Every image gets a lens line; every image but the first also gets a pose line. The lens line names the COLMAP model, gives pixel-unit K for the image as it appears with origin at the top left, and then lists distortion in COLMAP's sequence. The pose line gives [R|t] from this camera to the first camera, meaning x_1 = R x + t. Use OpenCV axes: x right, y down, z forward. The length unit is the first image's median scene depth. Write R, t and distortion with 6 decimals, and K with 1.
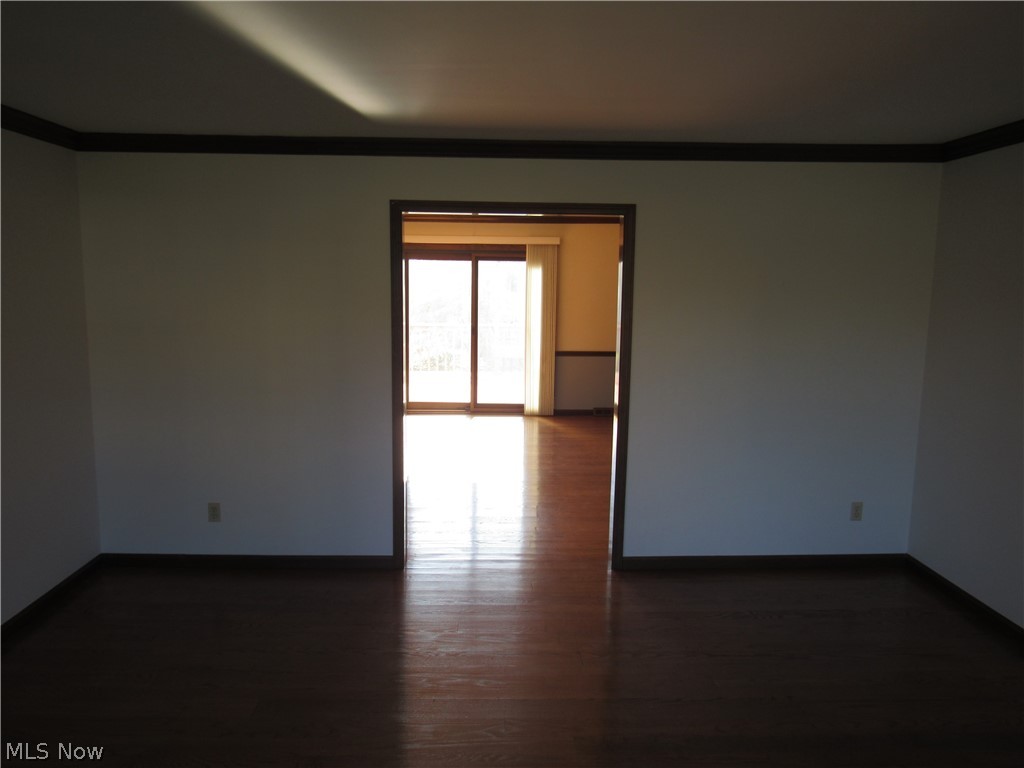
lens RADIAL K [[744.3, 0, 512.0], [0, 744.3, 384.0], [0, 0, 1]] dist [-0.039236, 0.034537]
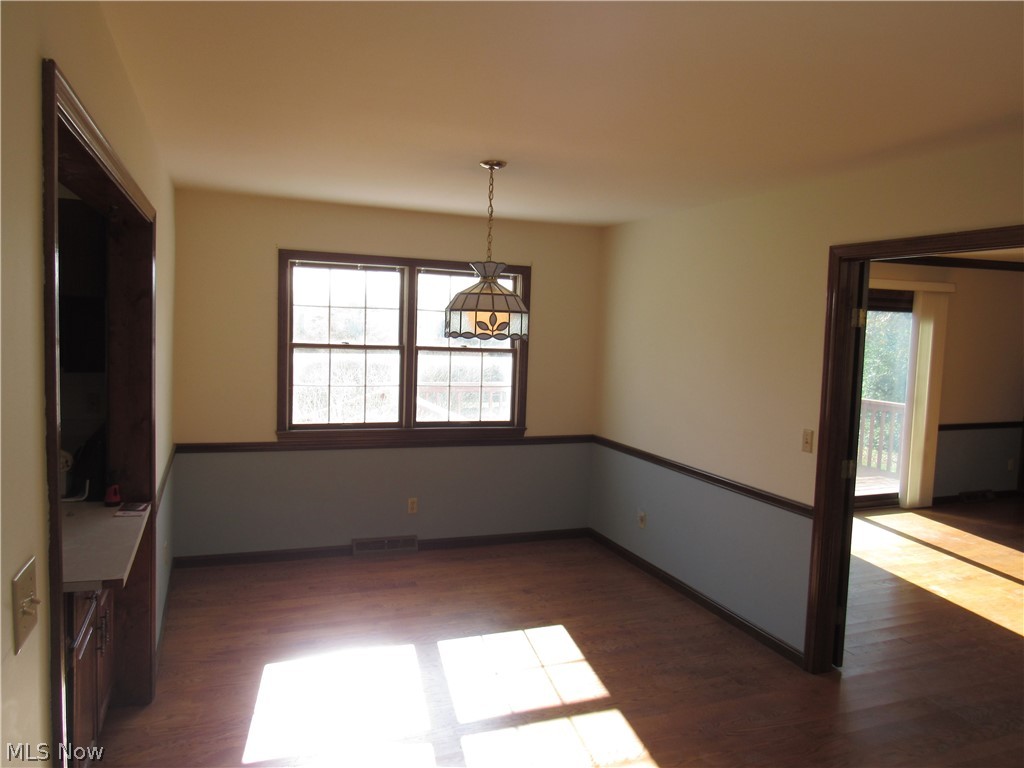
lens RADIAL K [[744.3, 0, 512.0], [0, 744.3, 384.0], [0, 0, 1]] dist [-0.039236, 0.034537]
pose [[0.945463, -0.012836, 0.325475, -0.630975], [0.026616, 0.998926, -0.037922, -0.070615], [-0.324639, 0.044516, 0.944790, 0.402442]]
